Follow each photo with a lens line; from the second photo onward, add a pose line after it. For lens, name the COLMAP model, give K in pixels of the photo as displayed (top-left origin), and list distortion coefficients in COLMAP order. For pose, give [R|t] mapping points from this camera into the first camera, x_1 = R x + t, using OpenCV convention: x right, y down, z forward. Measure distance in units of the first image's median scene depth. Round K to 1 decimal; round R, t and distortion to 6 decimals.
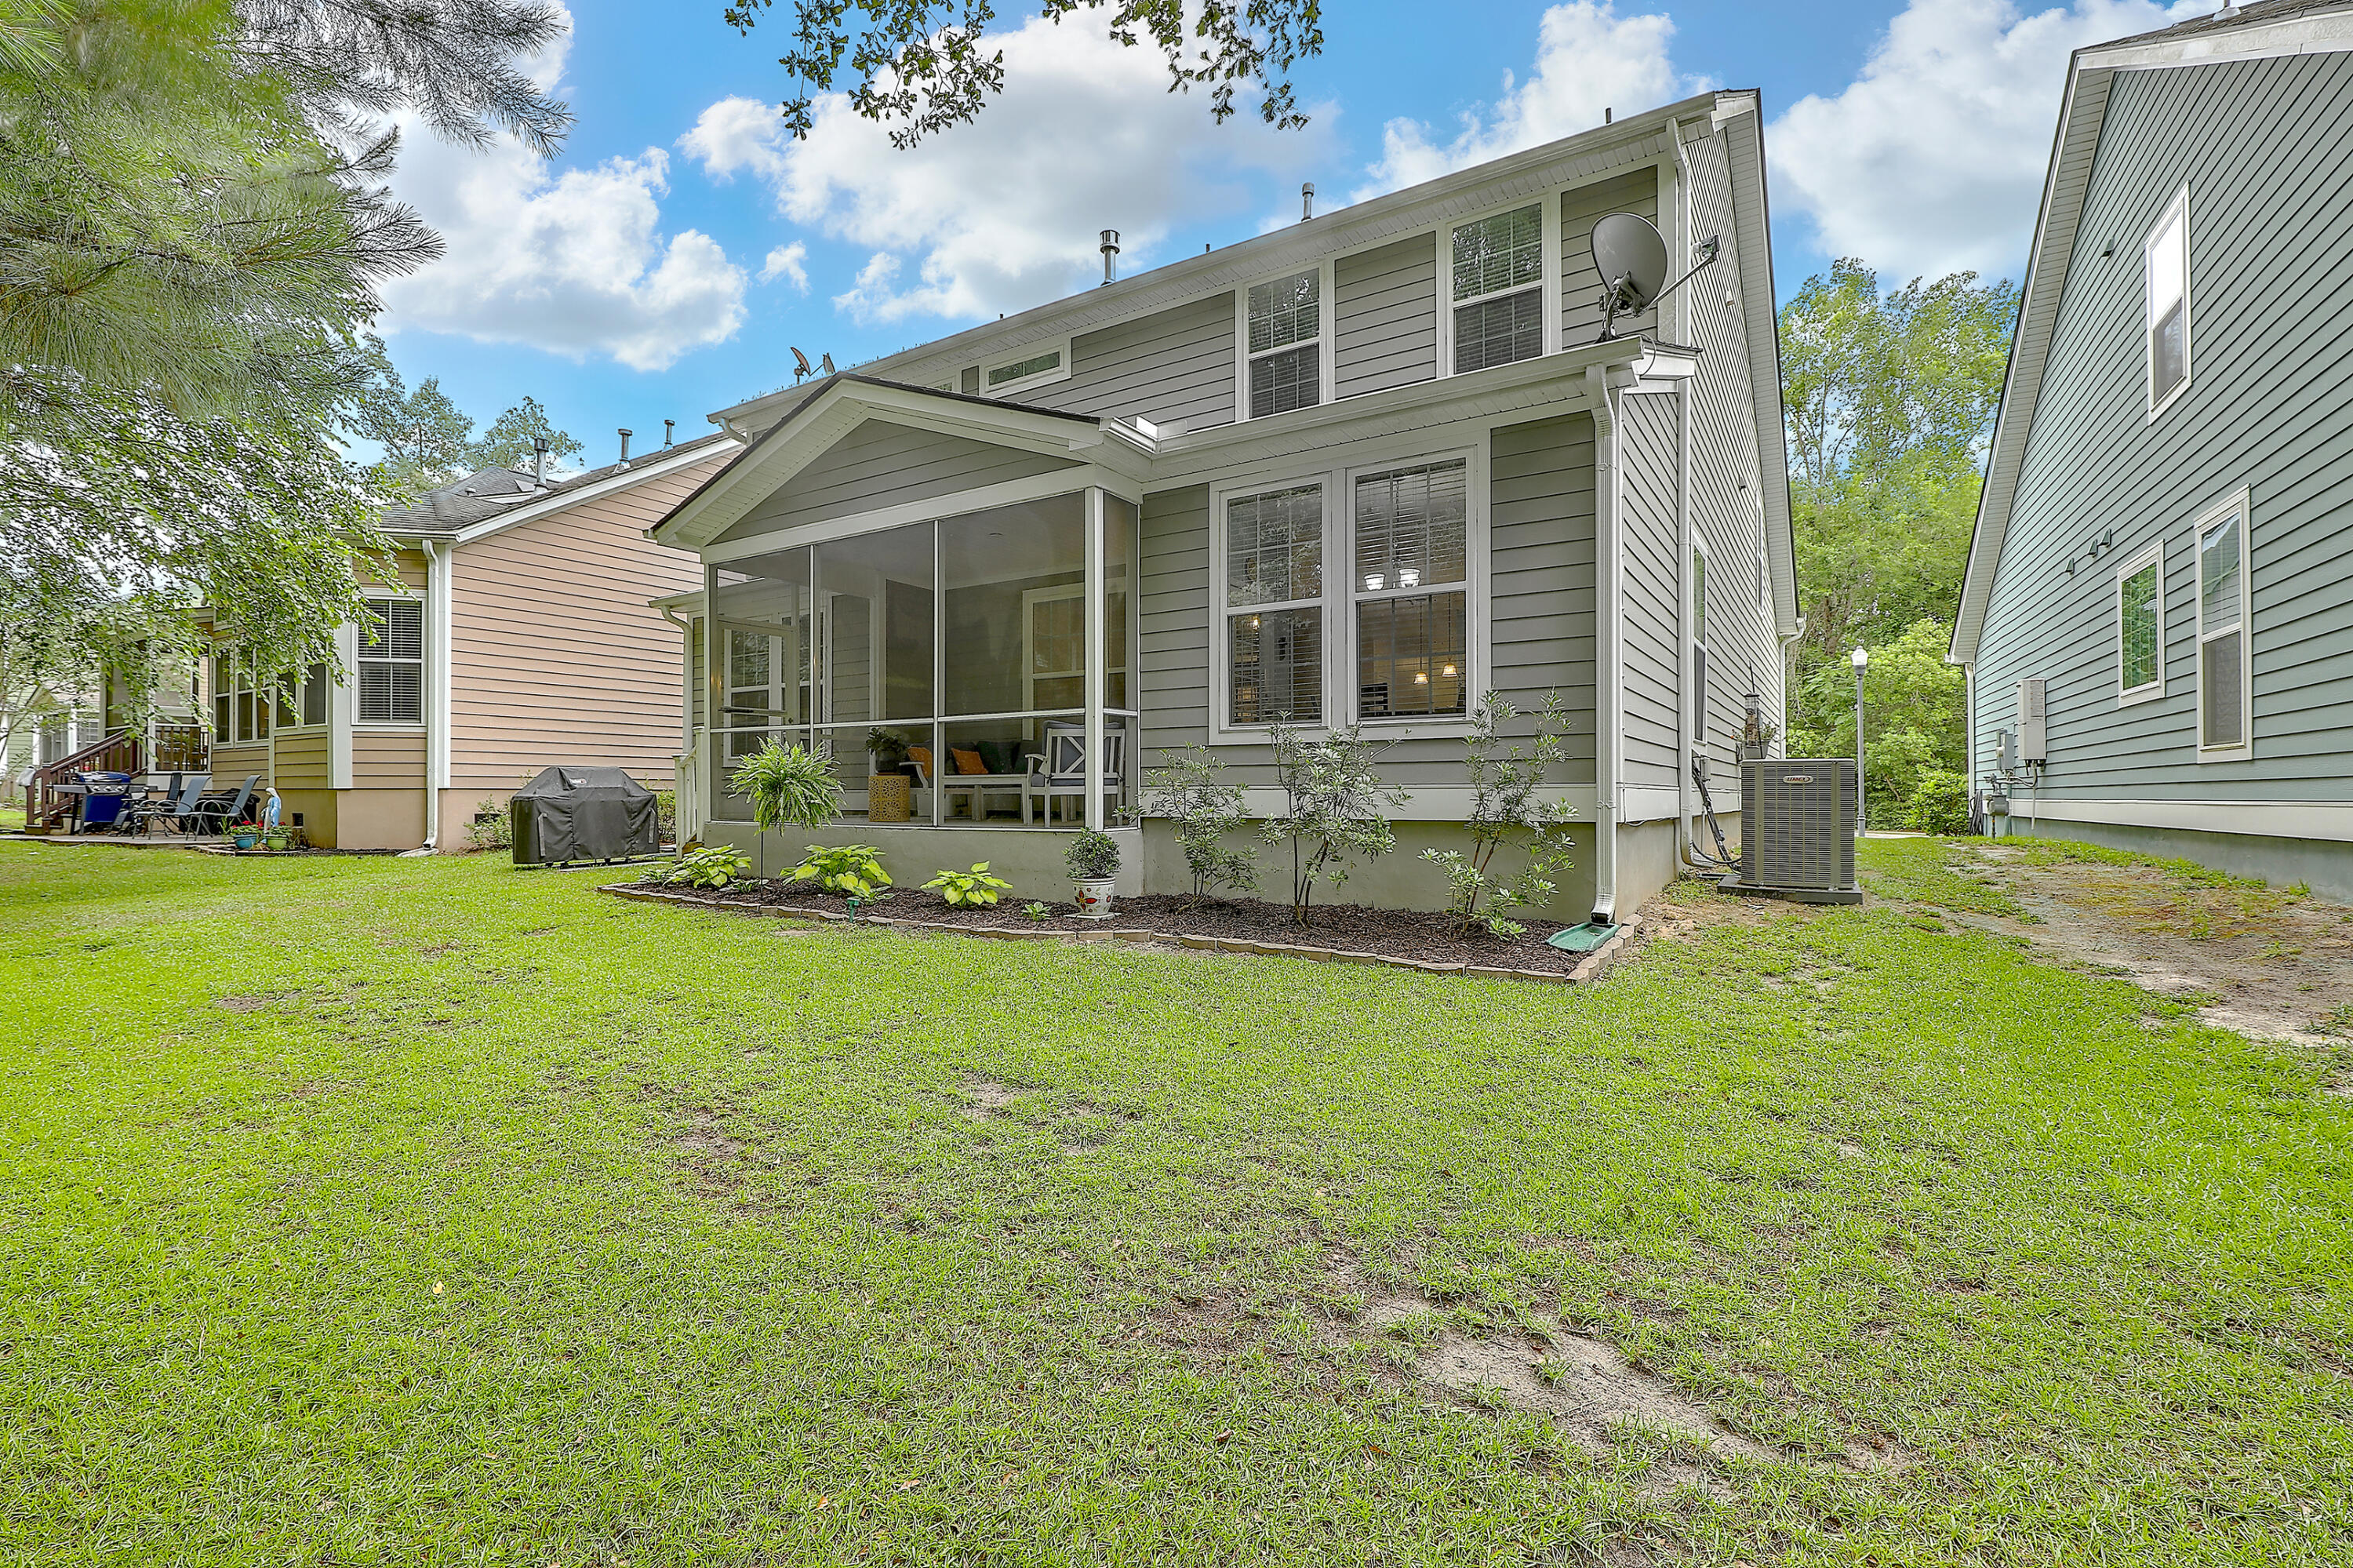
lens RADIAL K [[1003.8, 0, 1166.3], [0, 1003.8, 786.4], [0, 0, 1]] dist [-0.001205, -0.000069]
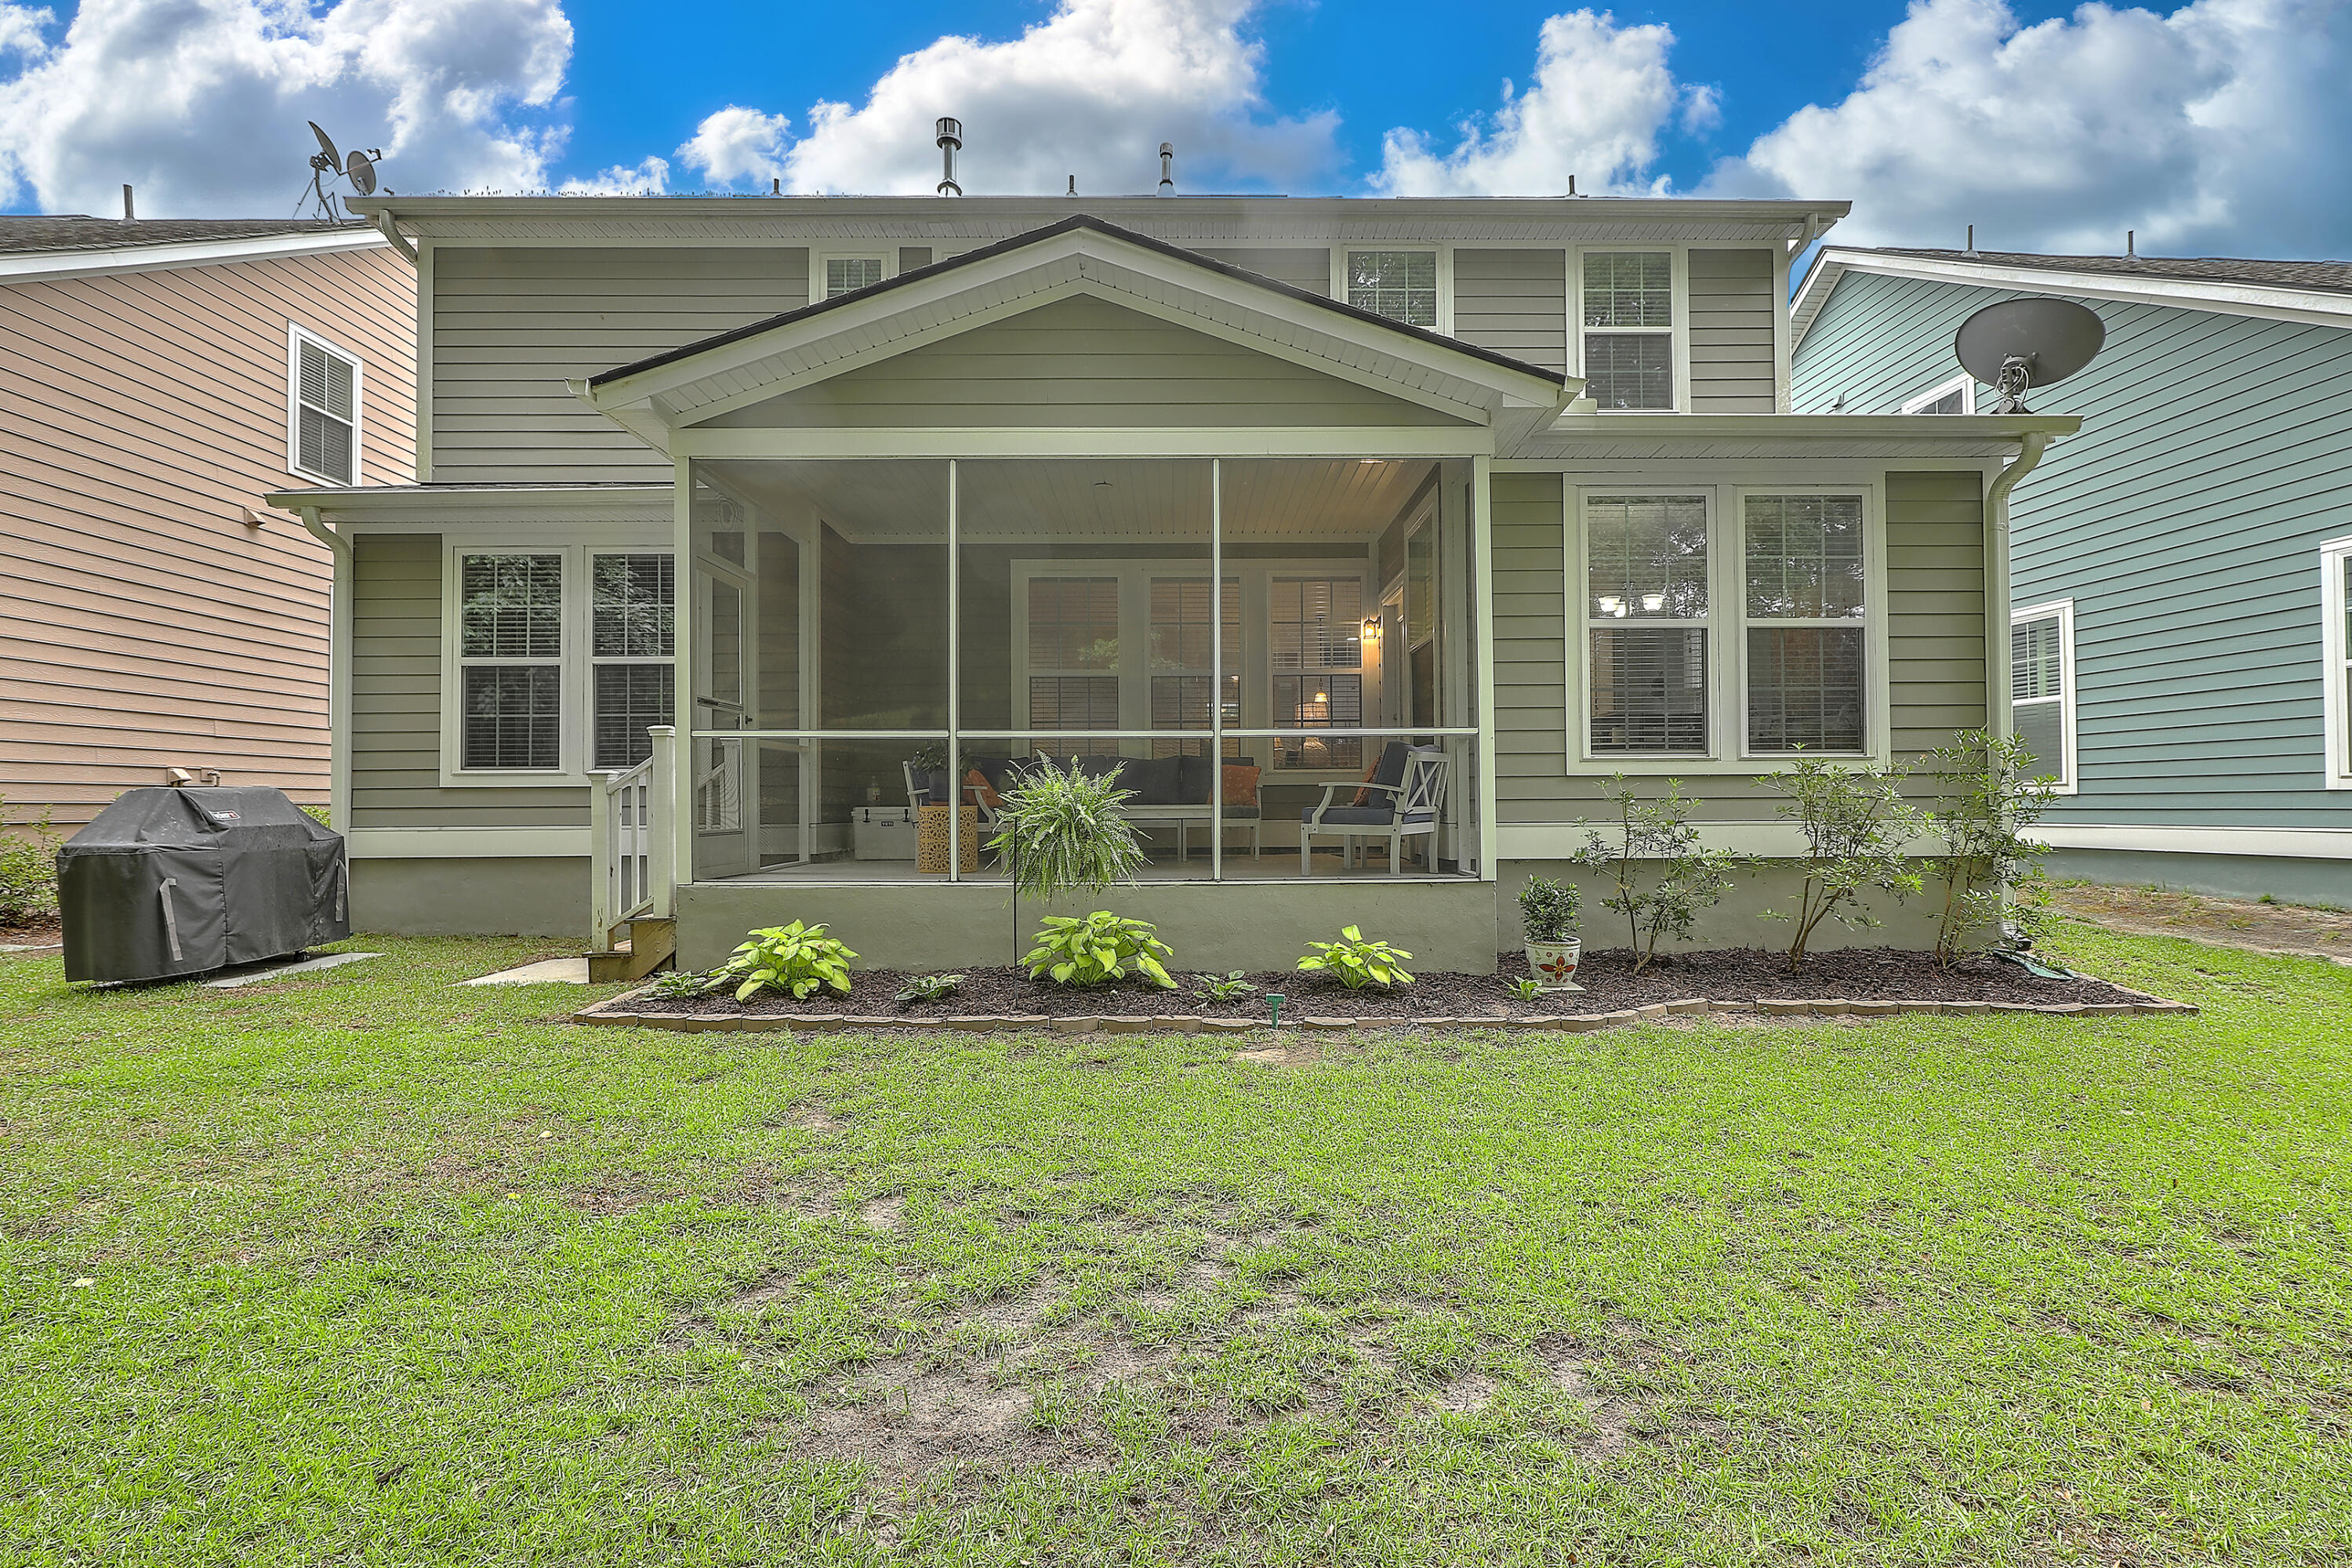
lens RADIAL K [[1053.6, 0, 1171.7], [0, 1053.6, 786.1], [0, 0, 1]] dist [-0.001766, -0.001197]
pose [[0.845558, 0.005905, 0.533851, -0.668969], [0.000825, 0.999923, -0.012366, -0.018993], [-0.533883, 0.010896, 0.845488, 0.377751]]
